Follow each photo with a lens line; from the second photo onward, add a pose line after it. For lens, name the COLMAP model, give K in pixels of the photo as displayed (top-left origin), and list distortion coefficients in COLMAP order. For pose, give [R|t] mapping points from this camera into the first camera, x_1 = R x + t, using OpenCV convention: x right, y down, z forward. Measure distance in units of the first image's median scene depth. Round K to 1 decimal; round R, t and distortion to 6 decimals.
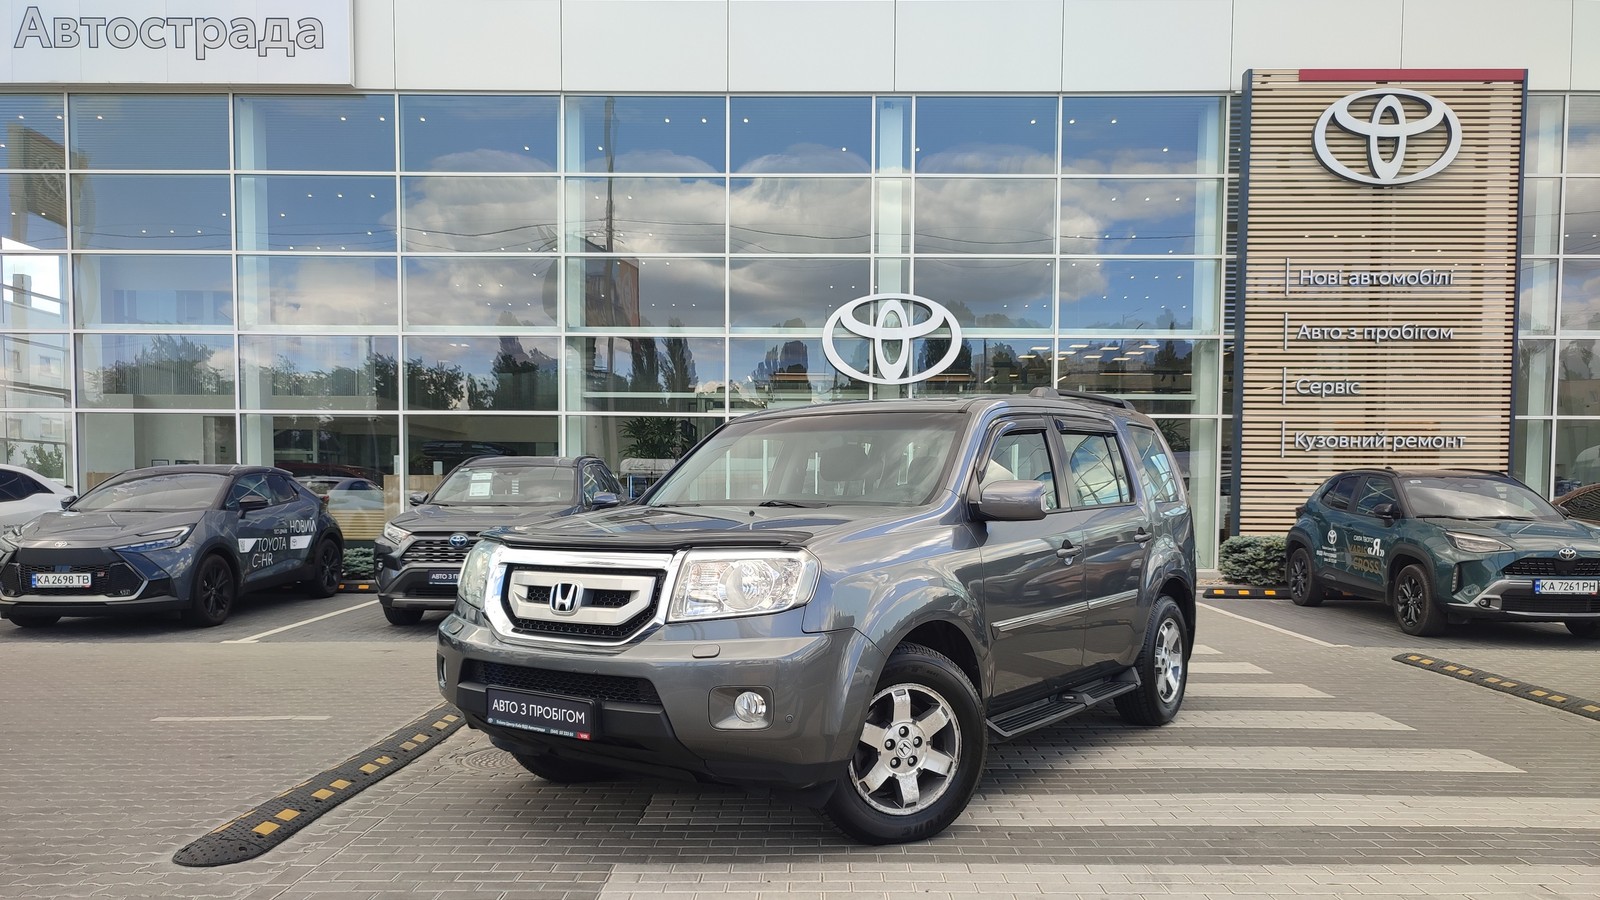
lens RADIAL K [[1178.8, 0, 801.1], [0, 1178.8, 552.3], [0, 0, 1]] dist [0.031051, -0.026092]
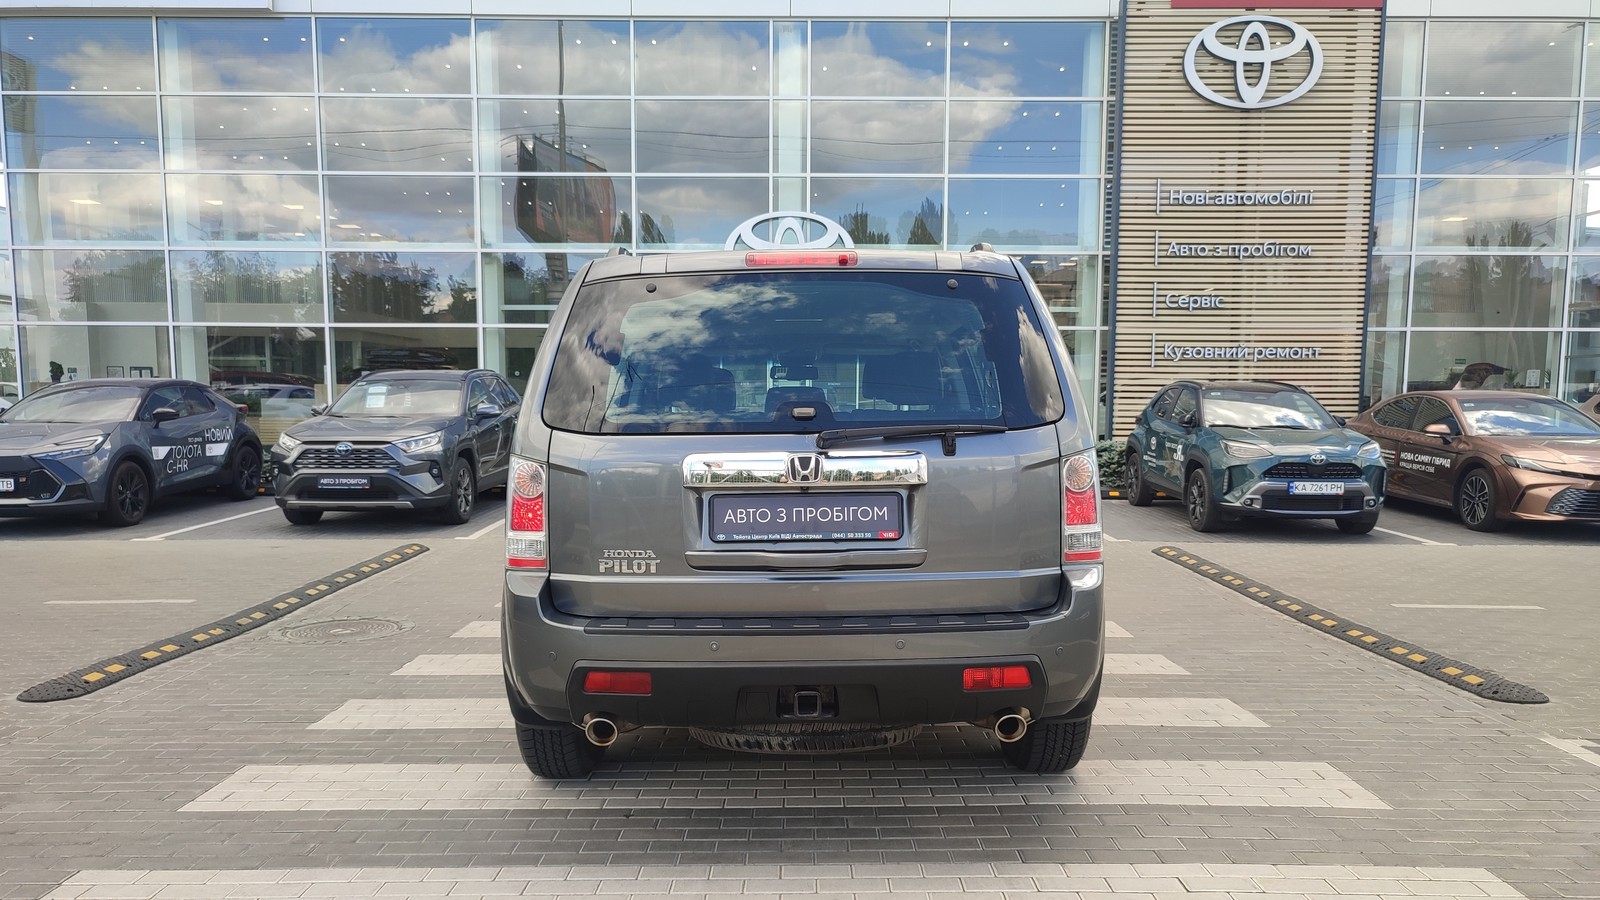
lens RADIAL K [[1178.8, 0, 799.7], [0, 1178.8, 524.5], [0, 0, 1]] dist [0.031051, -0.026092]
pose [[0.999949, -0.002564, 0.009757, 0.077485], [0.001976, 0.998204, 0.059870, -0.002913], [-0.009893, -0.059847, 0.998159, -0.074955]]
